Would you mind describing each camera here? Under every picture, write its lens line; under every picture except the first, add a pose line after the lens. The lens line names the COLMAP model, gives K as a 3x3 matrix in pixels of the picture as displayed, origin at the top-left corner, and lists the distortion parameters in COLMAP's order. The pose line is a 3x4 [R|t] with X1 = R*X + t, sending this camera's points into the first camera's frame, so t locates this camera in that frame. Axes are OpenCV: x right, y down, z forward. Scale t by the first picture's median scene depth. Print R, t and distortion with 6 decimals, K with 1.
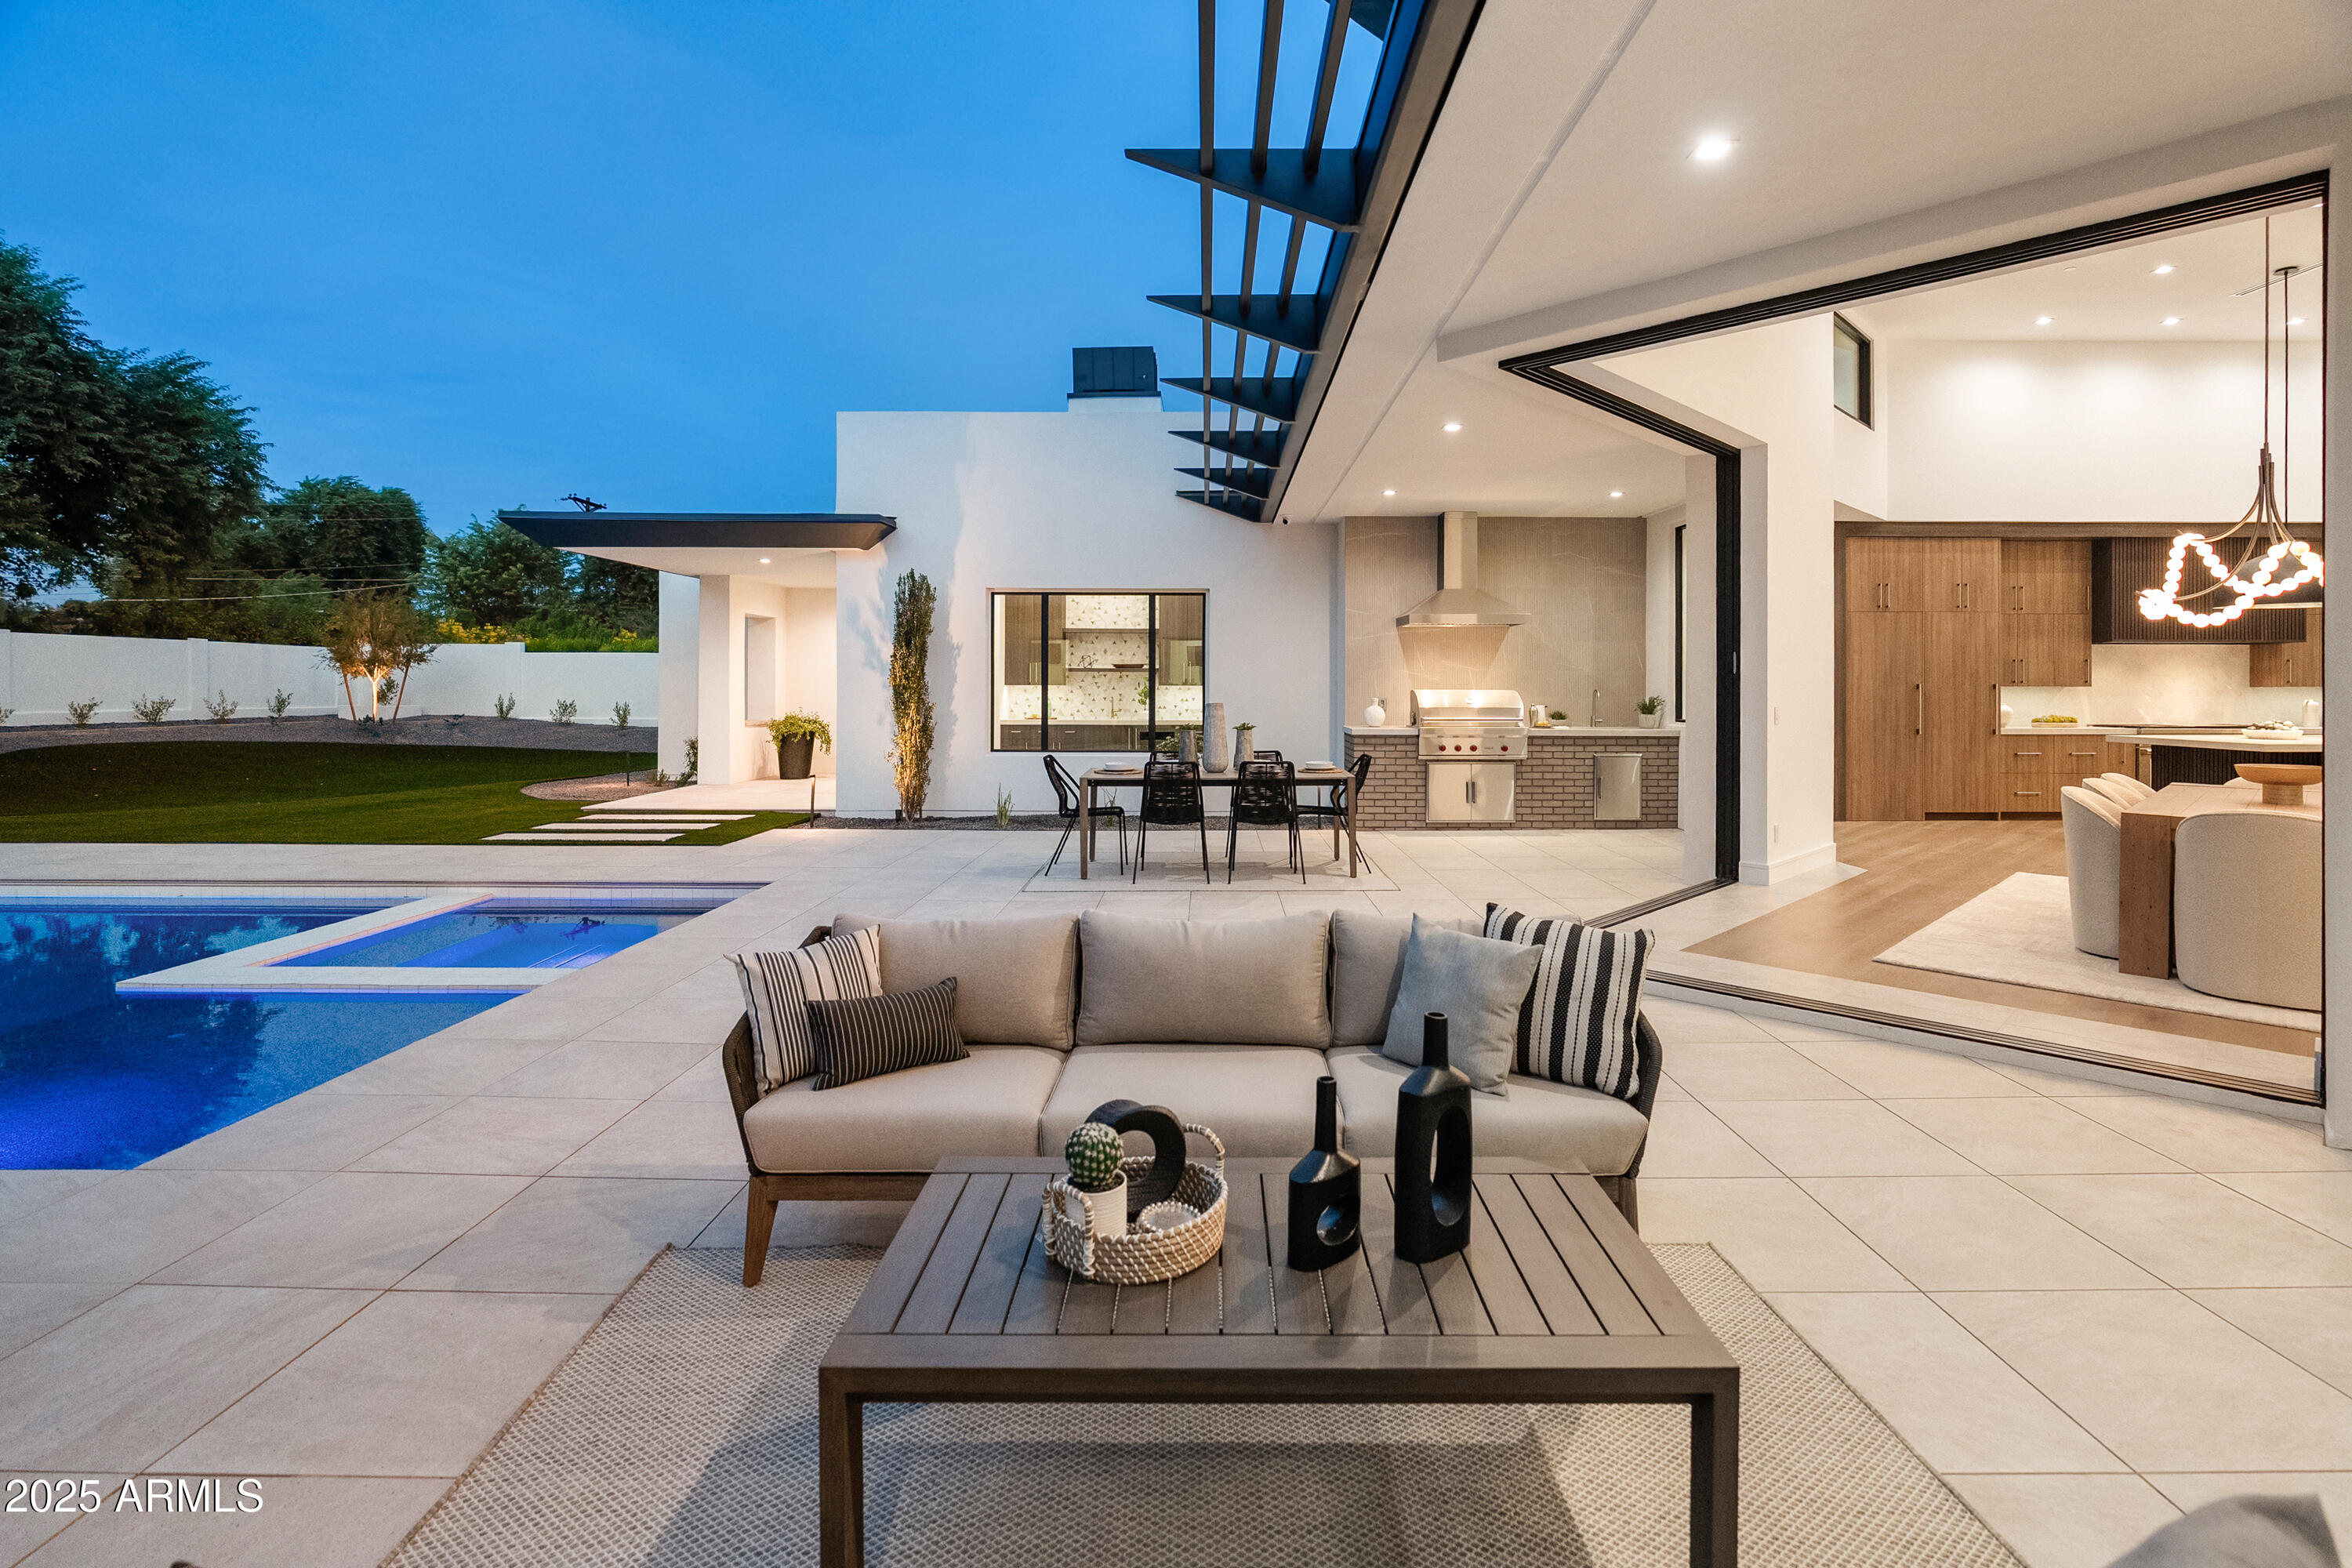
lens RADIAL K [[1098.1, 0, 1204.7], [0, 1098.1, 676.8], [0, 0, 1]] dist [-0.008065, 0.003473]
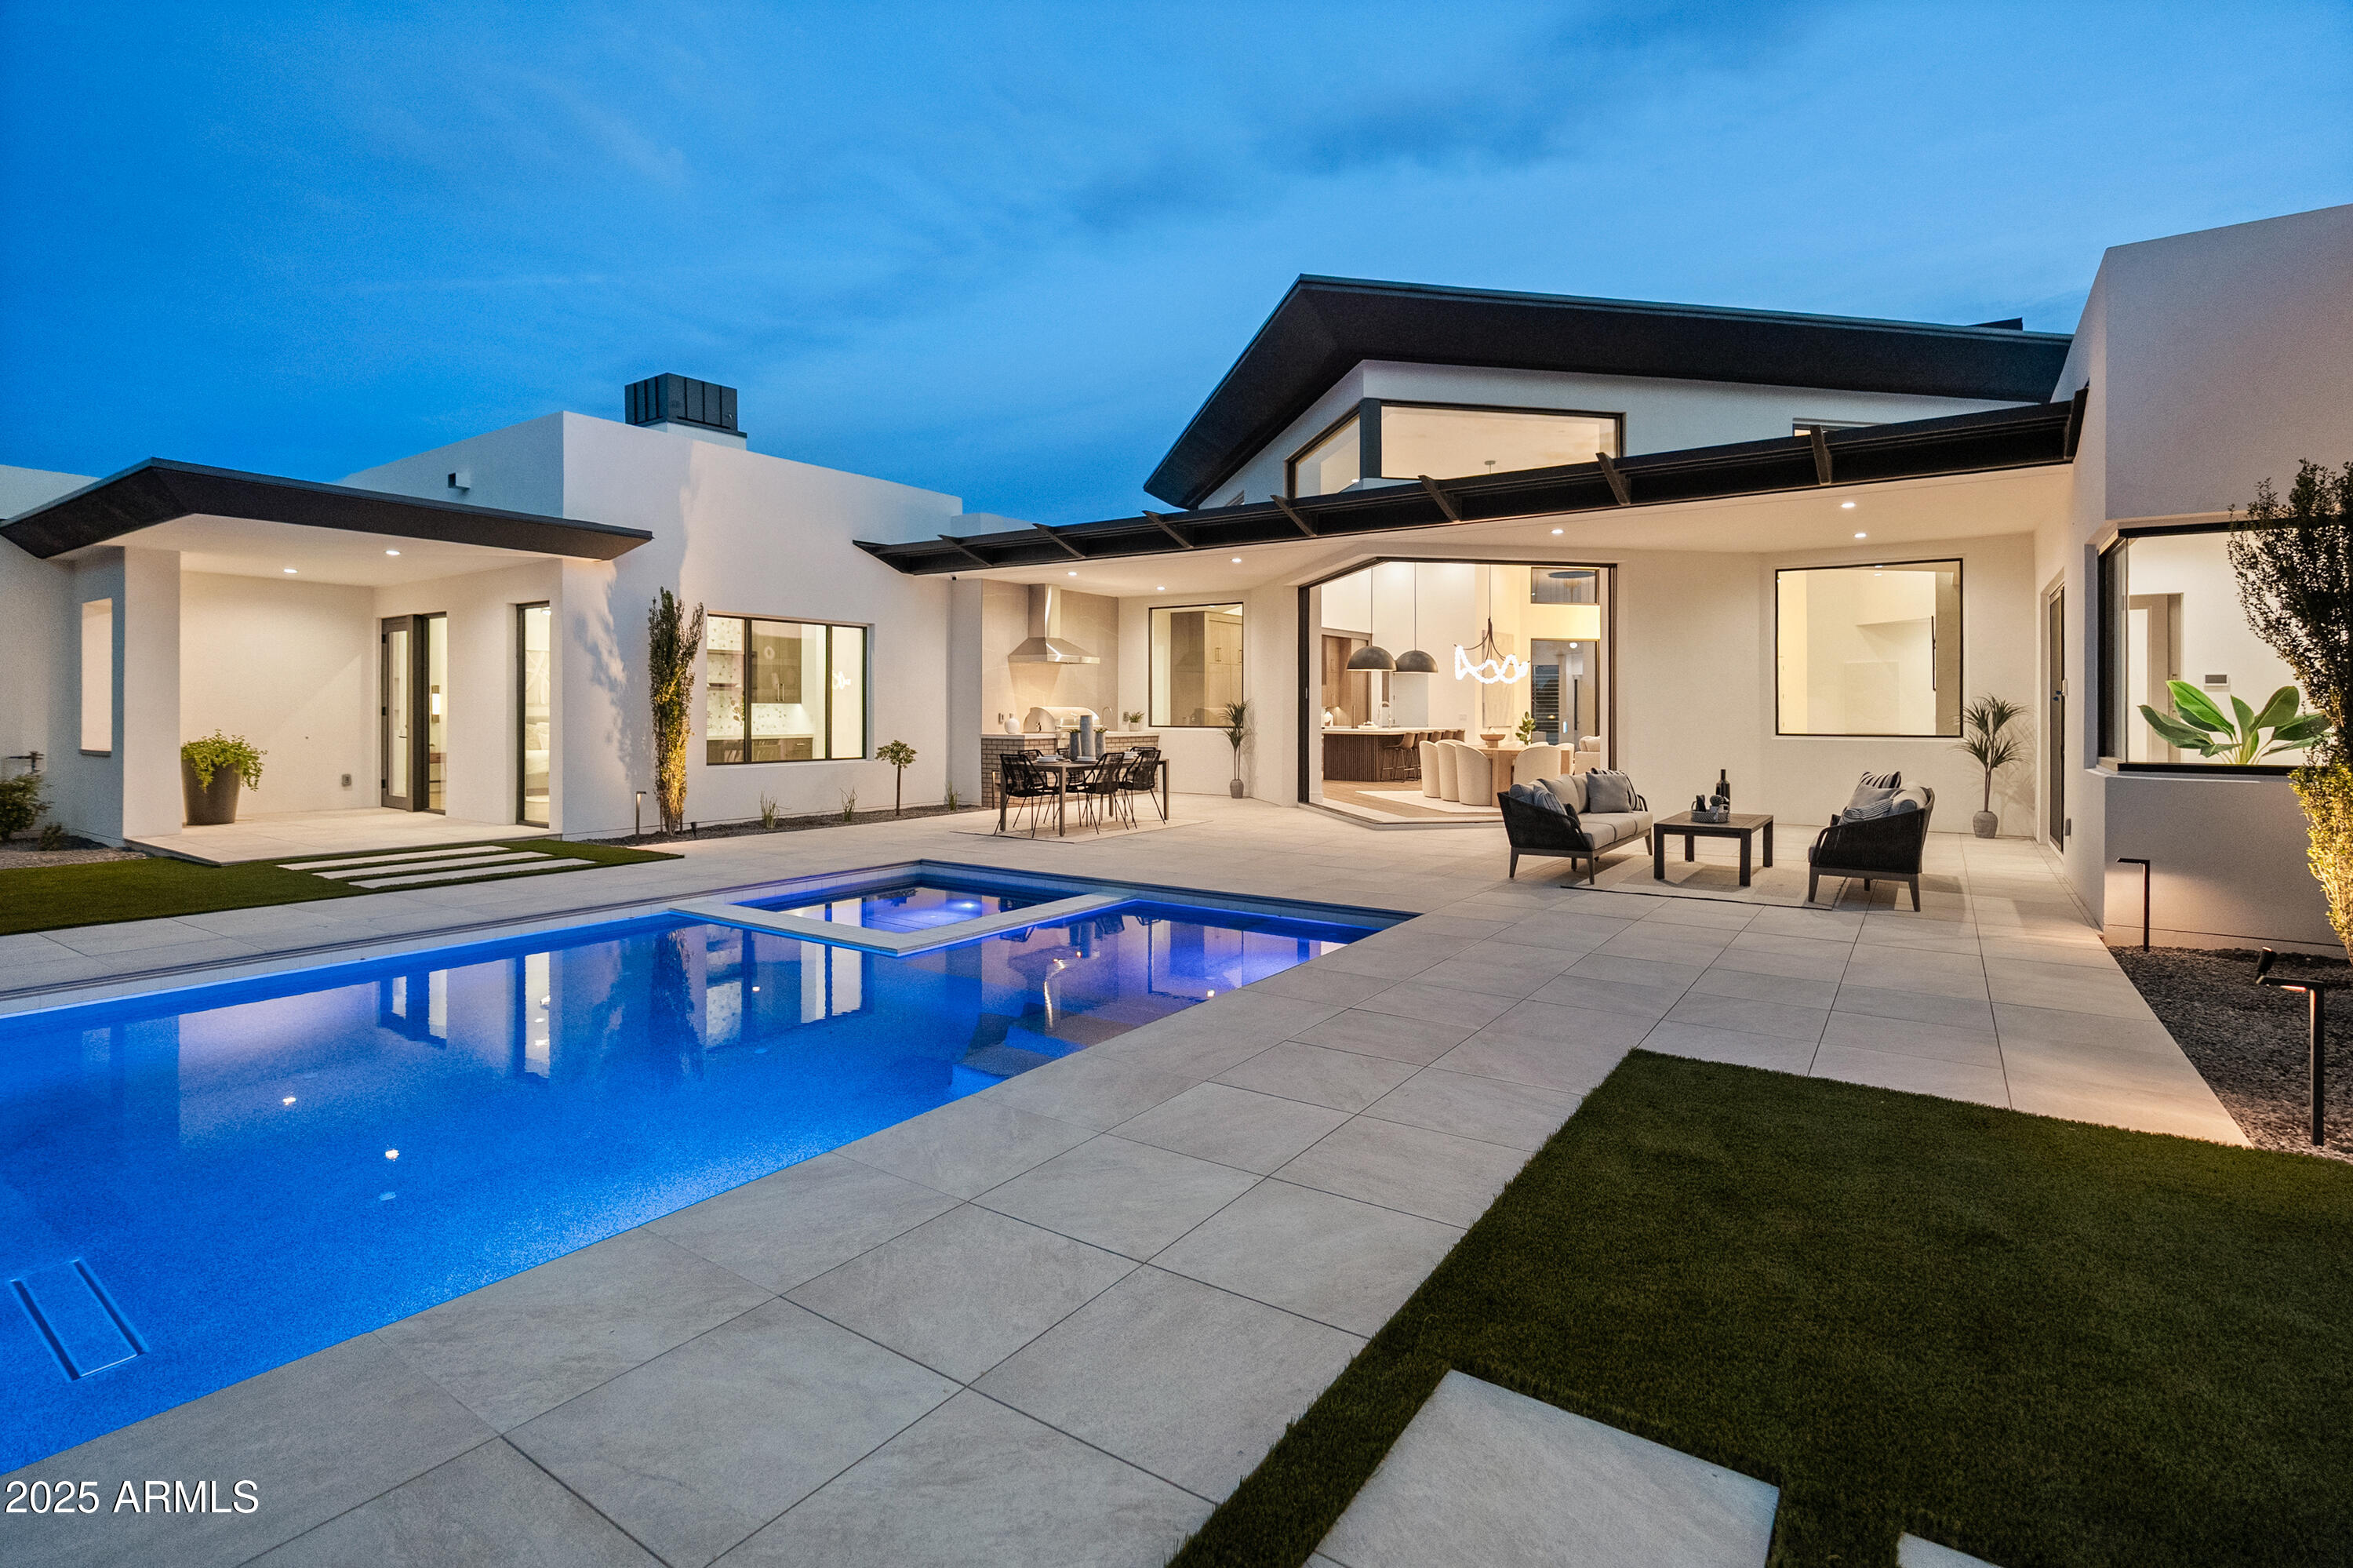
lens RADIAL K [[1098.6, 0, 1189.0], [0, 1098.6, 716.2], [0, 0, 1]] dist [-0.008065, 0.003473]
pose [[0.560898, -0.004863, 0.827871, -0.806330], [-0.009140, 0.999885, 0.012066, 0.003719], [-0.827834, -0.014334, 0.560789, 0.023496]]
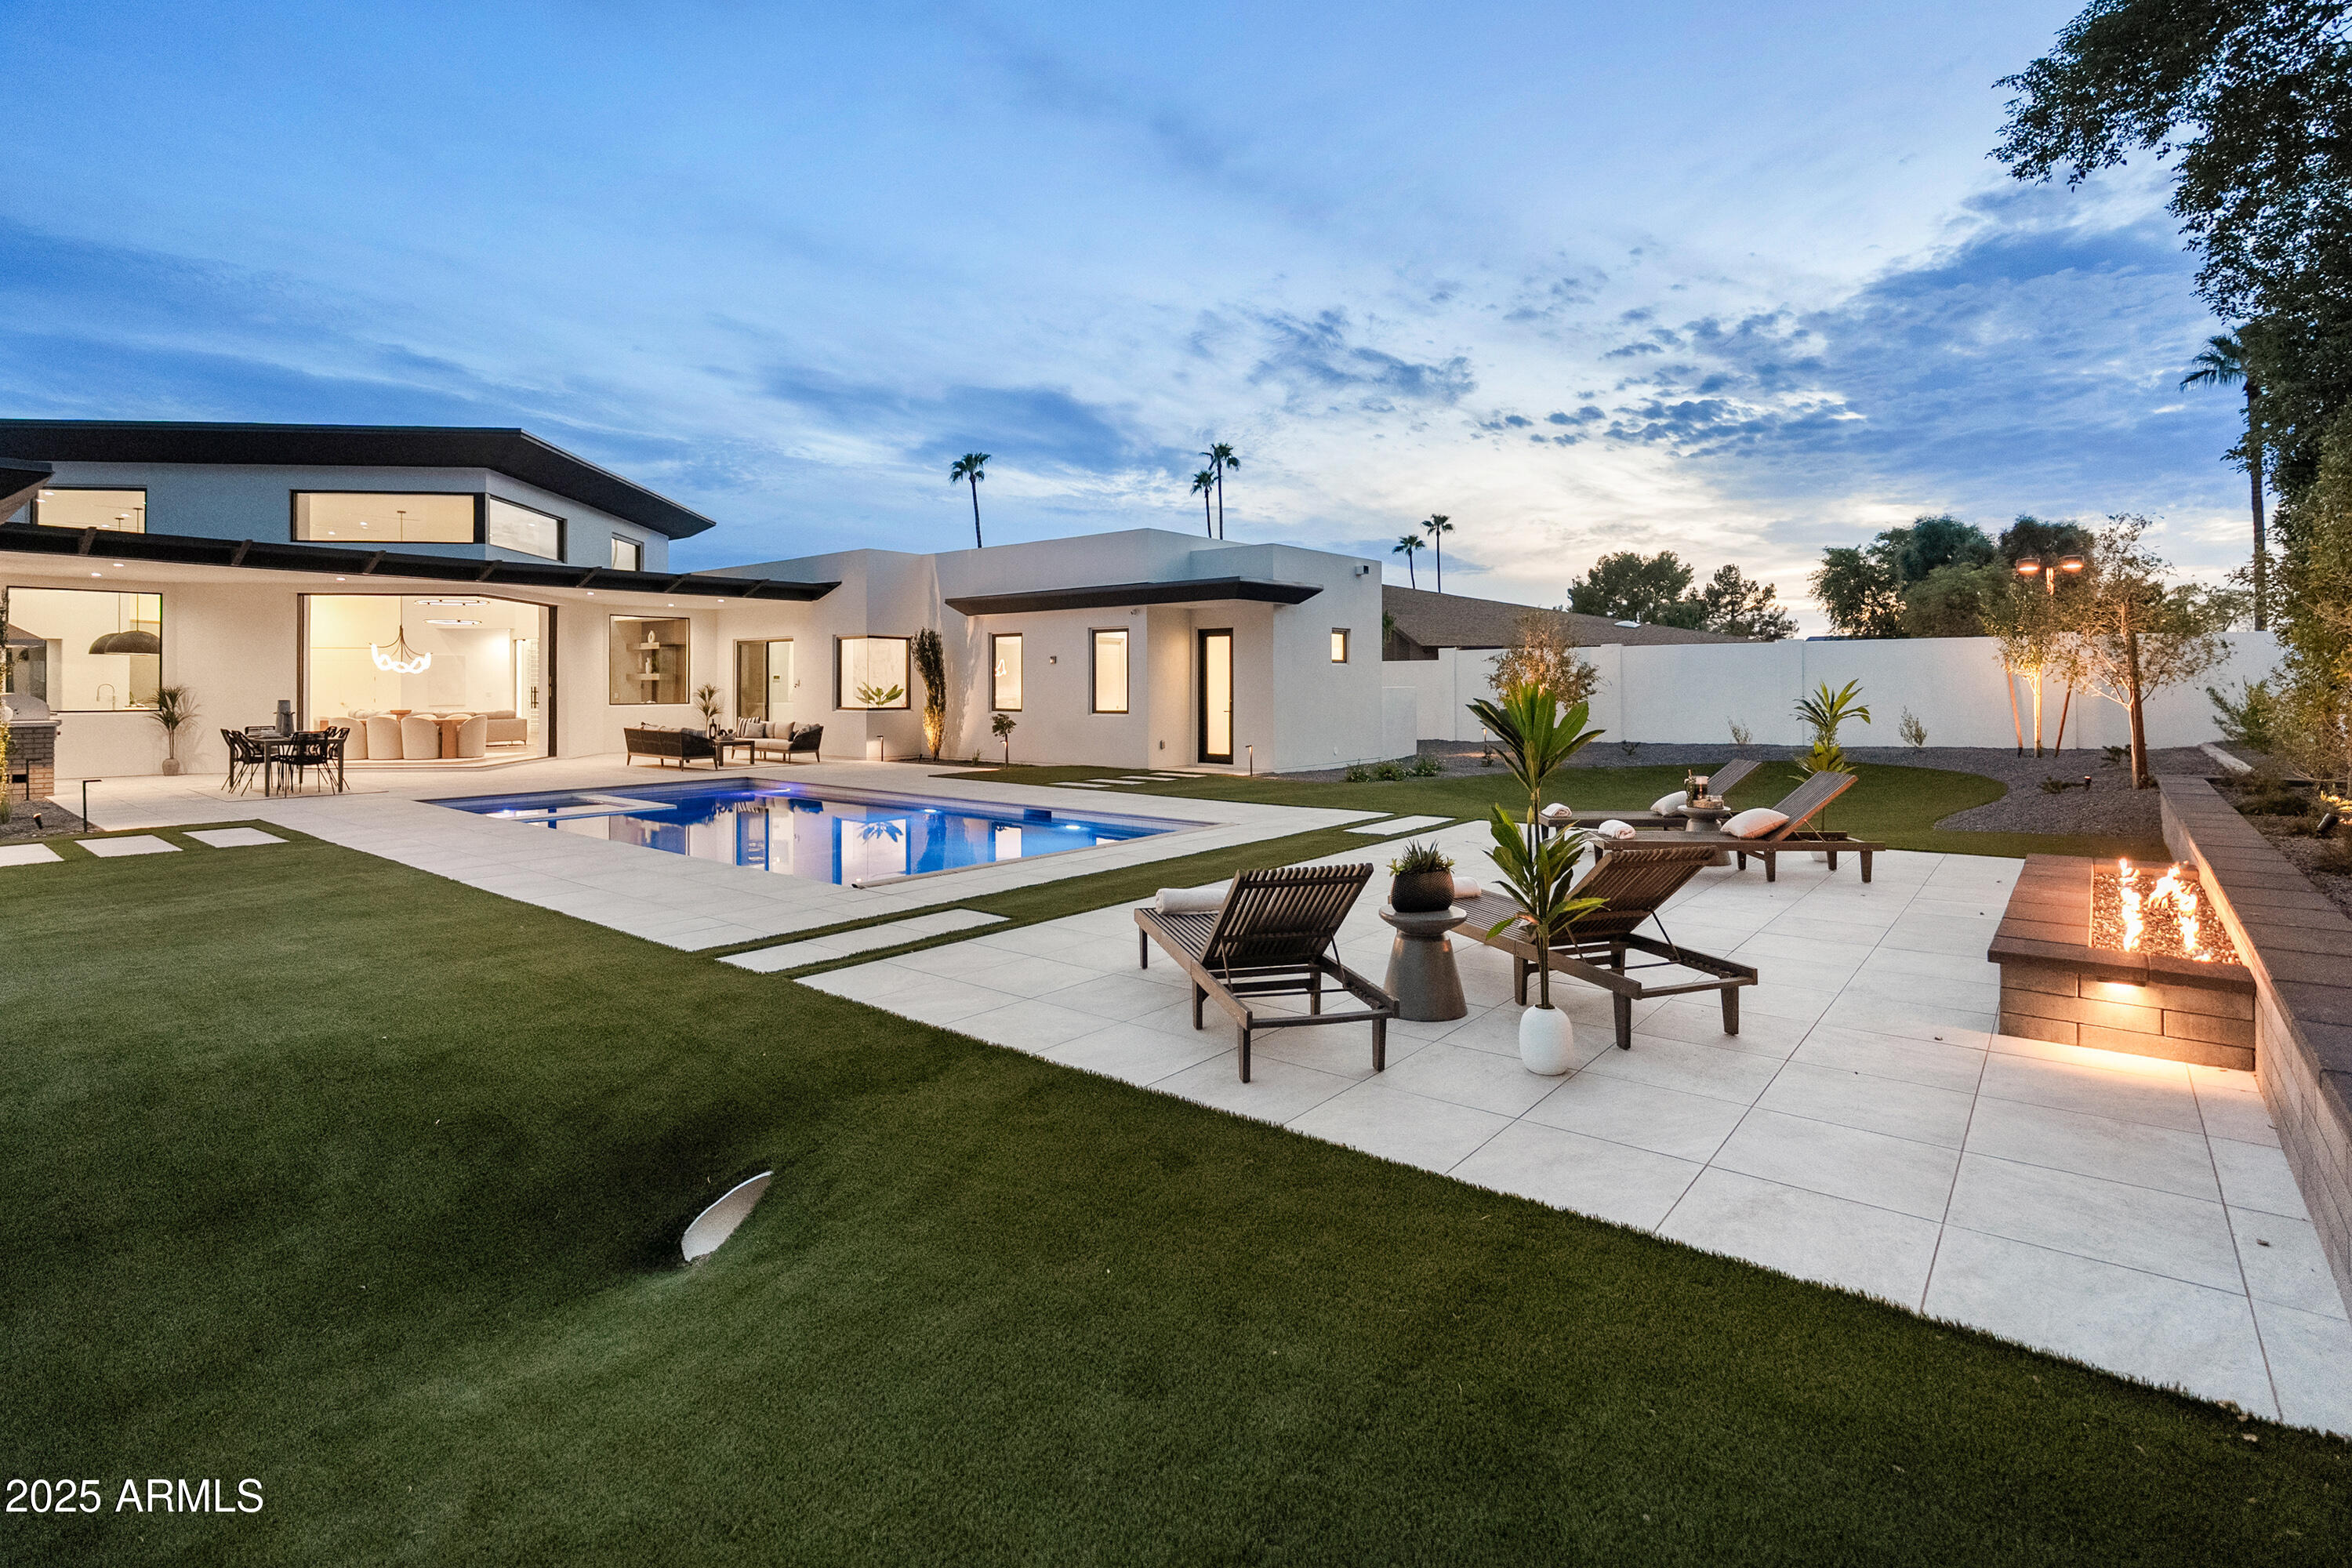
lens RADIAL K [[1098.1, 0, 1161.2], [0, 1098.1, 696.3], [0, 0, 1]] dist [-0.008065, 0.003473]
pose [[-0.766368, -0.008498, 0.642346, -1.610492], [-0.007214, 0.999963, 0.004621, -0.000848], [-0.642362, -0.001093, -0.766401, 1.004557]]
